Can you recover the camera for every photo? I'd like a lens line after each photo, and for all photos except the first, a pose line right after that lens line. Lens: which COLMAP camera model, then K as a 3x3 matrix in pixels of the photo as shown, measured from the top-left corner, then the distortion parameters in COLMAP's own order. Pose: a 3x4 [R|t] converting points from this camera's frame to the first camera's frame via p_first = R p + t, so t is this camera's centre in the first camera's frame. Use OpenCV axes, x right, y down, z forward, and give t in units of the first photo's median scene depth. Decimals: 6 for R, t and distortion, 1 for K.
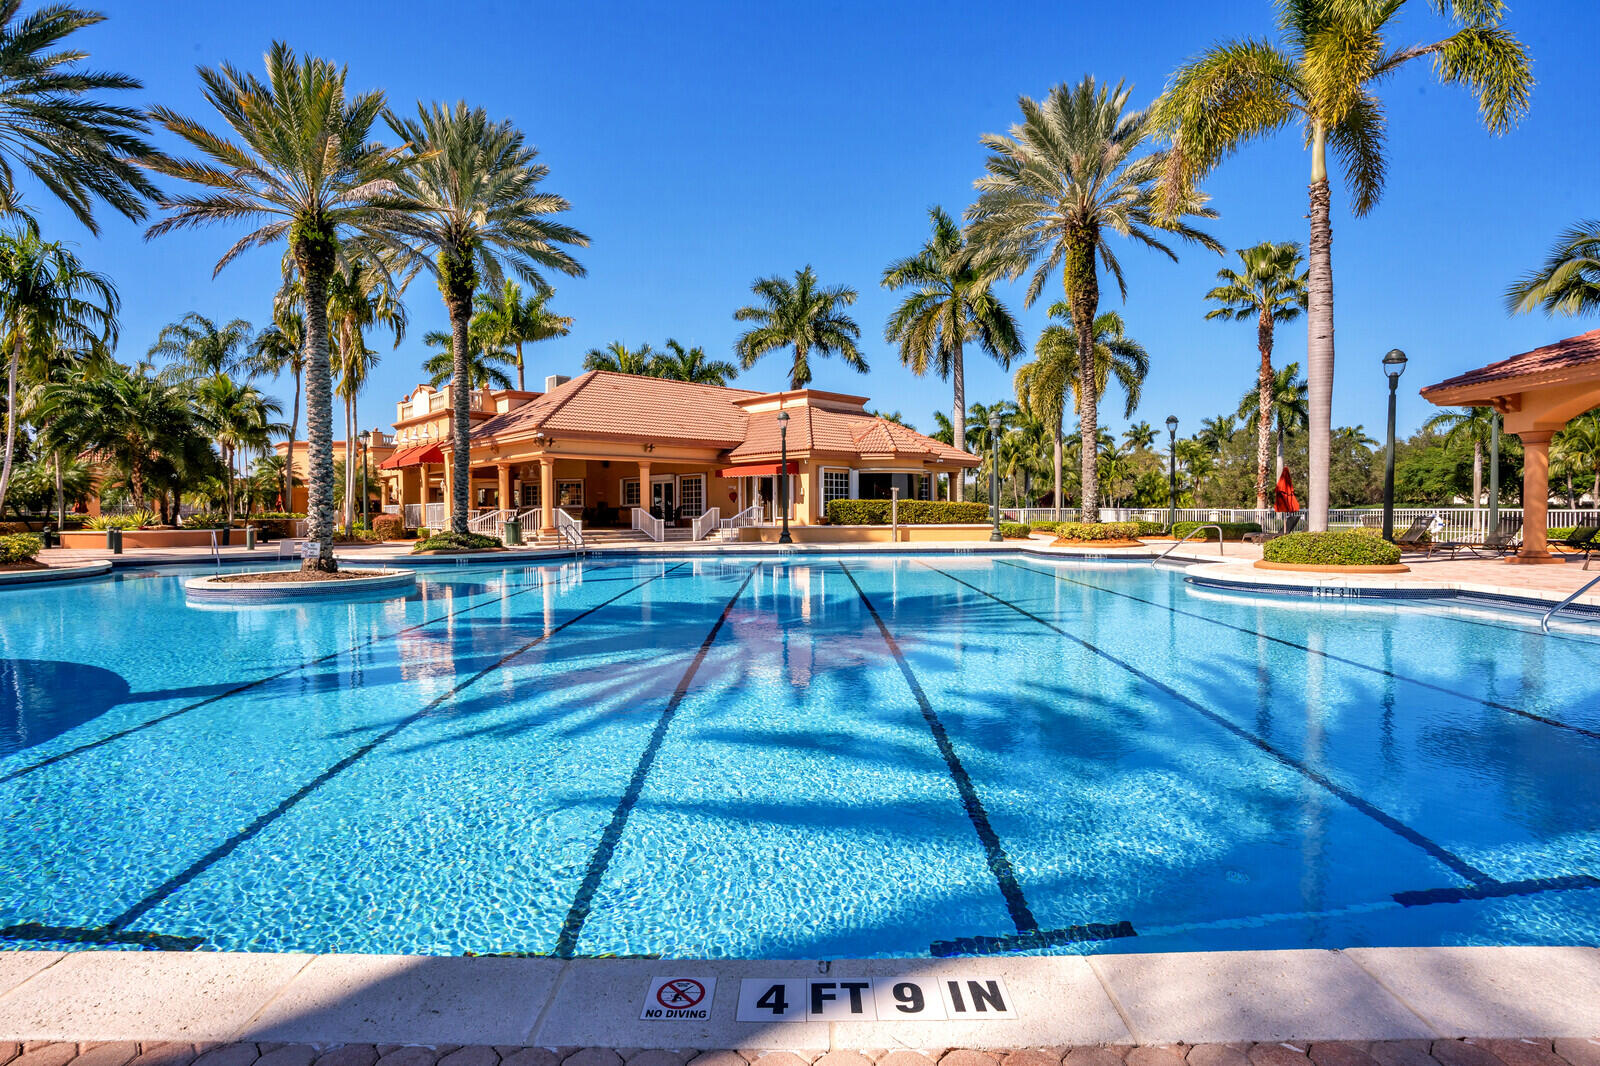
lens RADIAL K [[808.8, 0, 800.0], [0, 808.8, 533.0], [0, 0, 1]] dist [-0.001955, -0.000567]
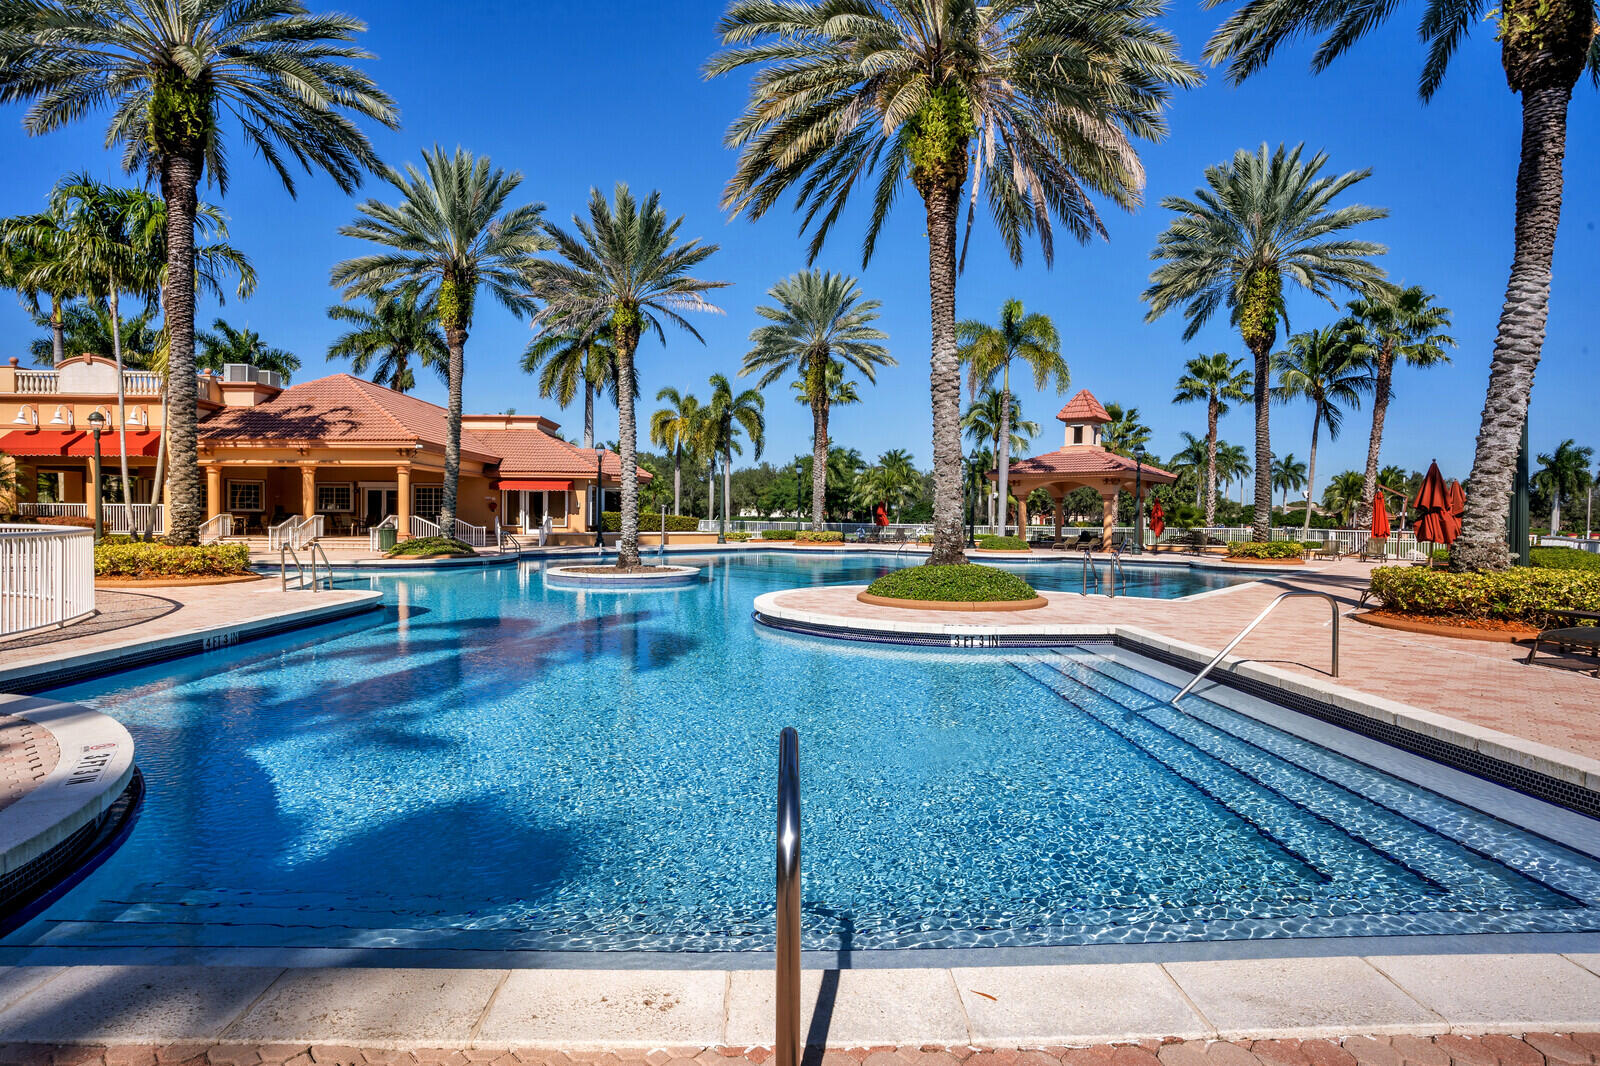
lens RADIAL K [[812.7, 0, 800.0], [0, 812.7, 533.0], [0, 0, 1]] dist [0.000969, 0.000157]
pose [[0.732923, 0.002246, 0.680307, -0.585185], [0.006375, 0.999928, -0.010169, 0.005724], [-0.680281, 0.011790, 0.732856, -0.121160]]
